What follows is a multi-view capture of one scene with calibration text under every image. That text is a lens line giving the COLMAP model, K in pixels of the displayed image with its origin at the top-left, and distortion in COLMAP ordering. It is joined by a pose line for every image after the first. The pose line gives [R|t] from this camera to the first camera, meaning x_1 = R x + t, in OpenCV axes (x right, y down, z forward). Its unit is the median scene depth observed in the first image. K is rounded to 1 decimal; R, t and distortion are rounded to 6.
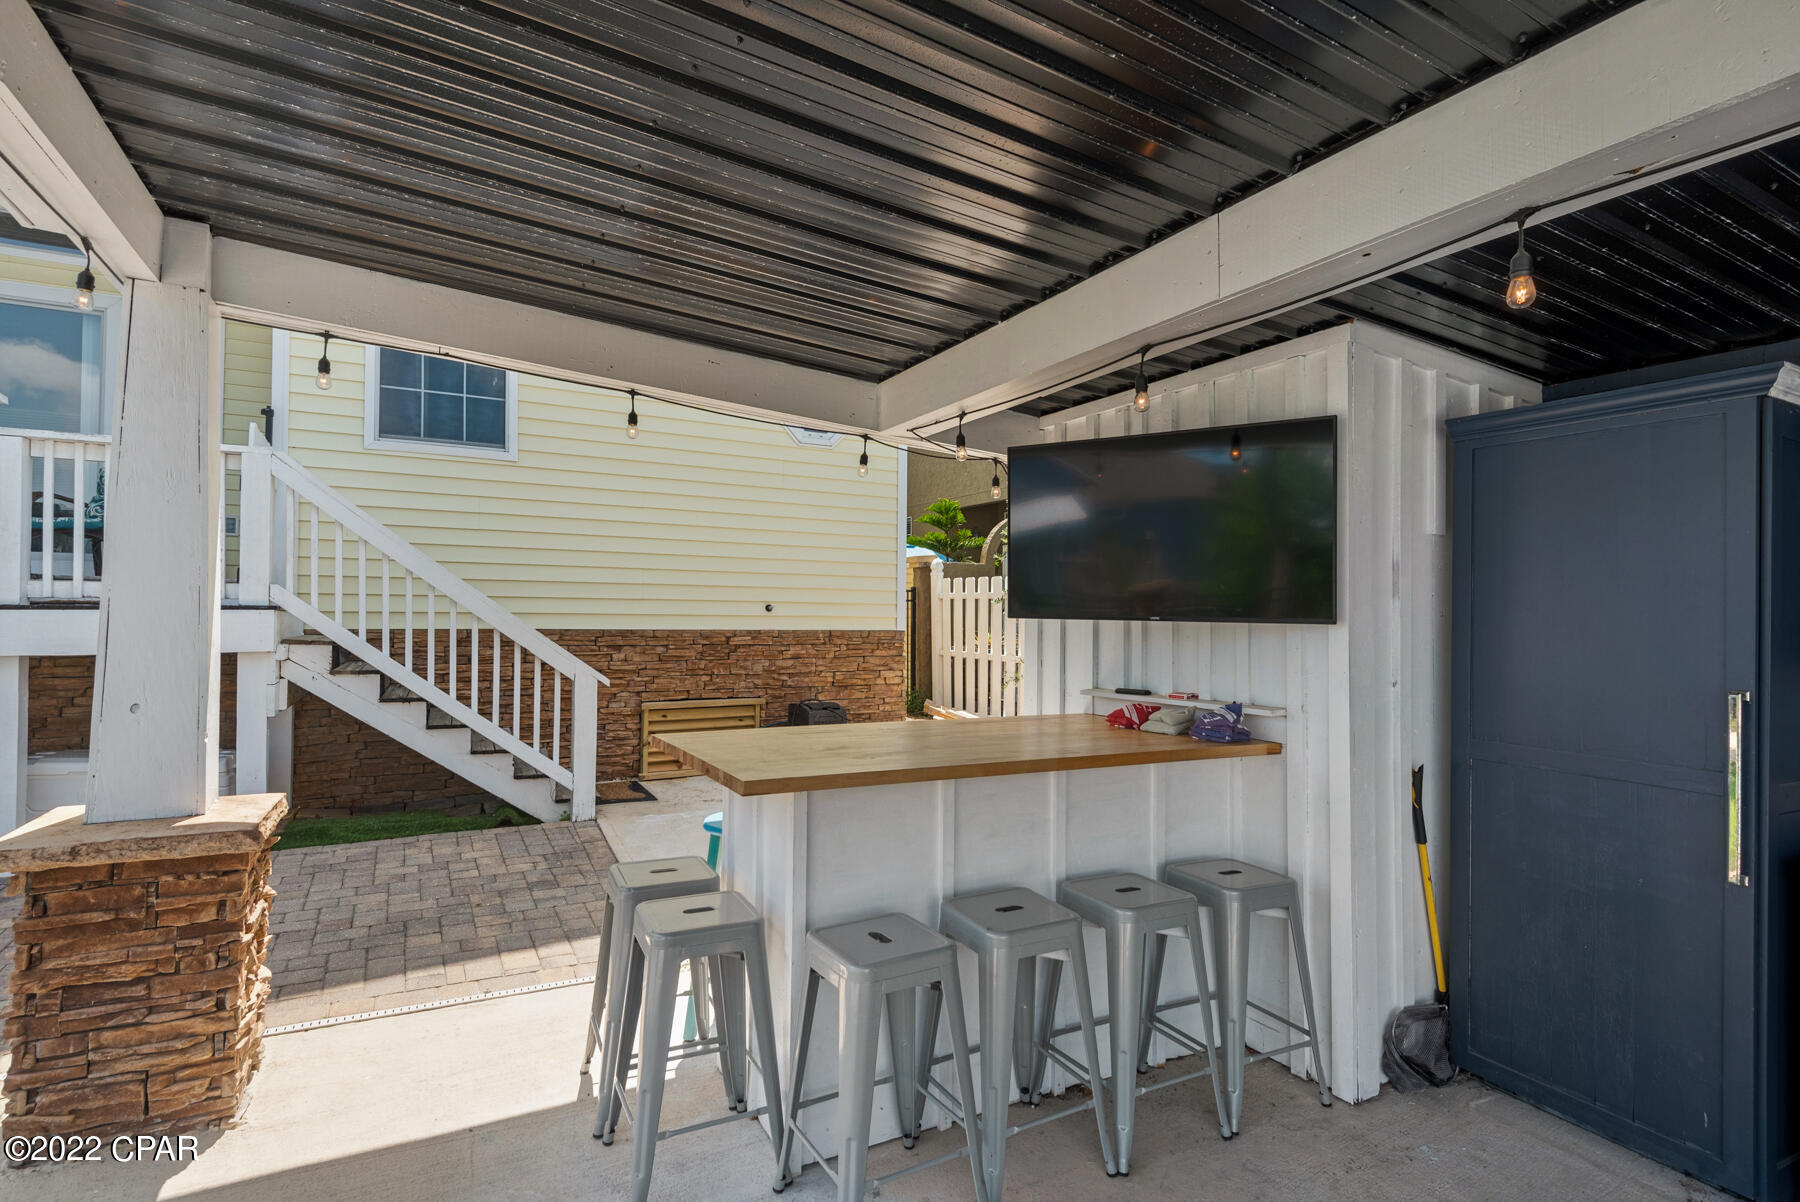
lens RADIAL K [[885.3, 0, 905.8], [0, 885.3, 610.4], [0, 0, 1]] dist [0.002292, -0.009853]
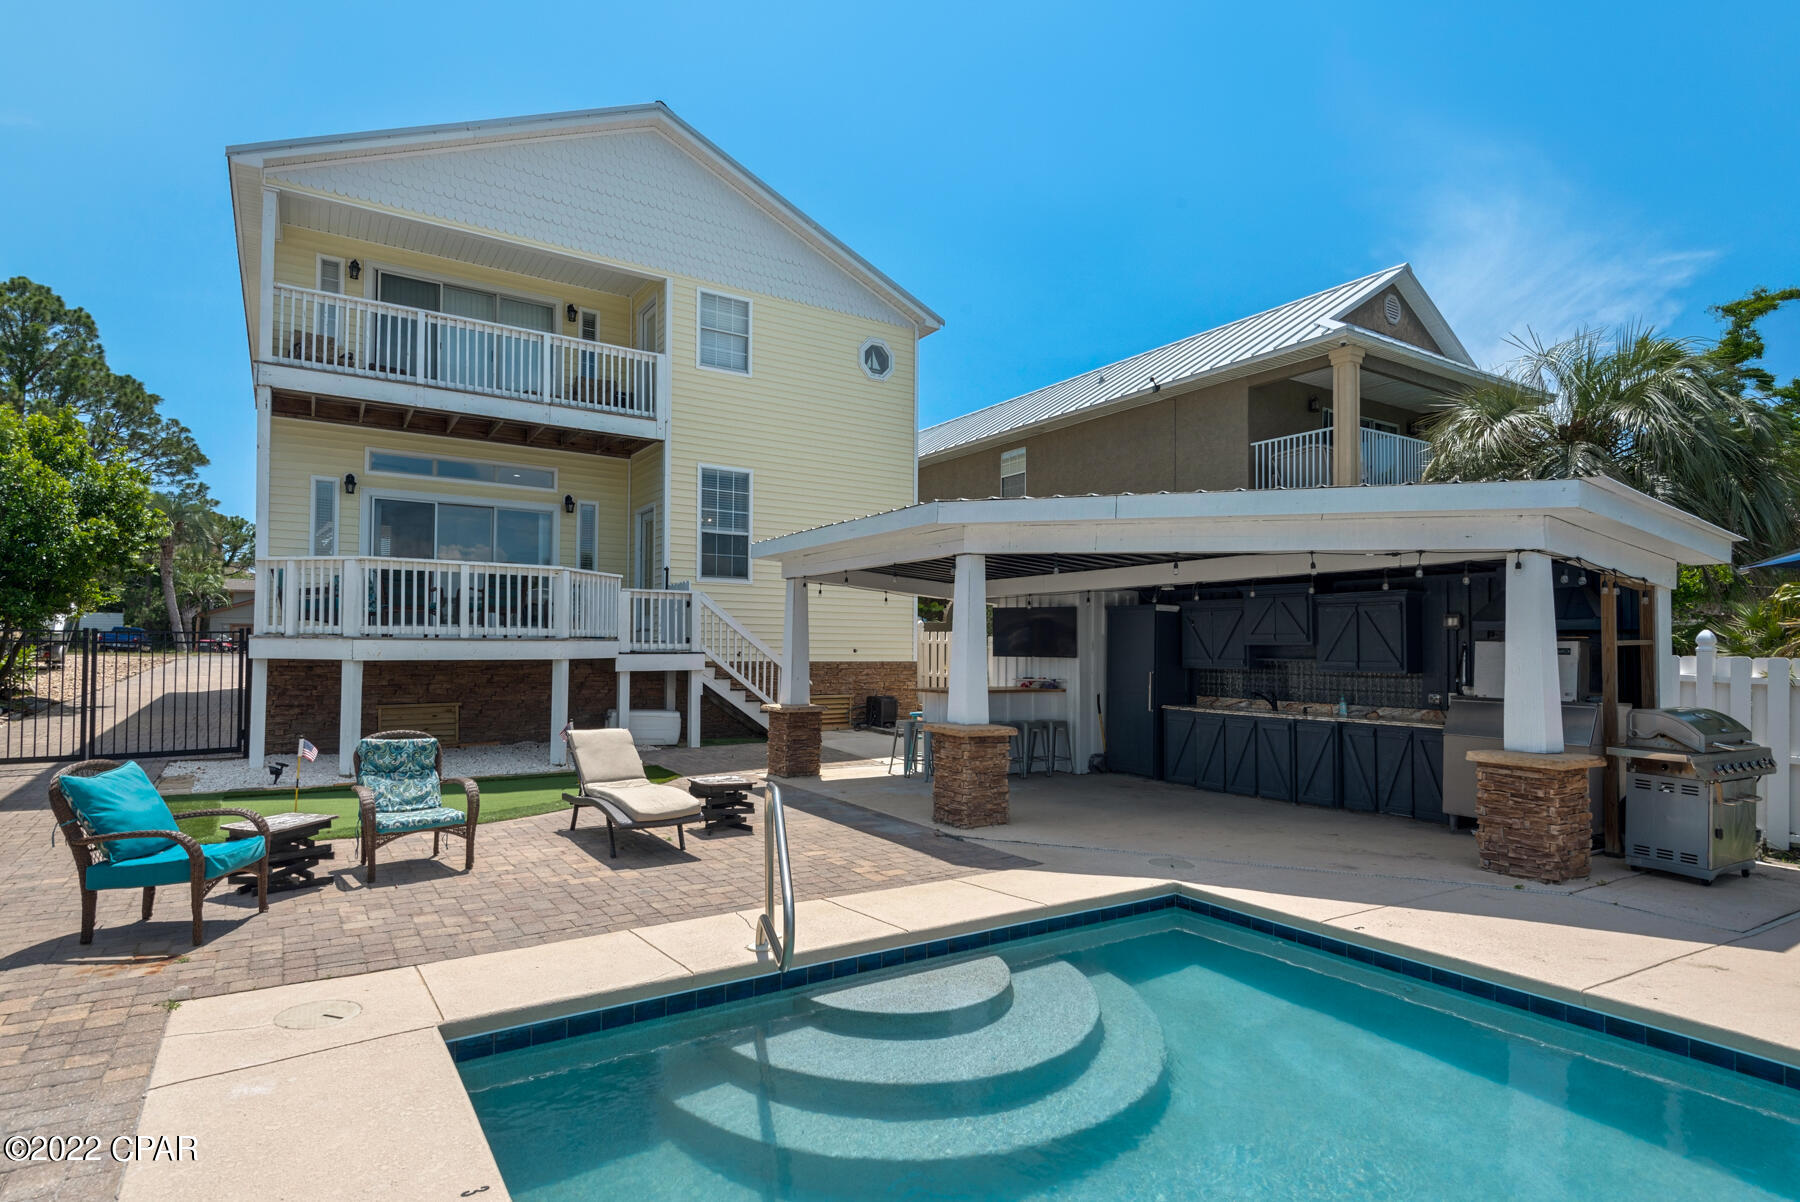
lens RADIAL K [[919.9, 0, 870.9], [0, 919.9, 640.3], [0, 0, 1]] dist [0.004441, 0.000406]
pose [[0.997527, -0.002628, 0.070239, -0.399934], [0.002919, 0.999988, -0.004041, -0.026681], [-0.070228, 0.004236, 0.997522, -1.674567]]
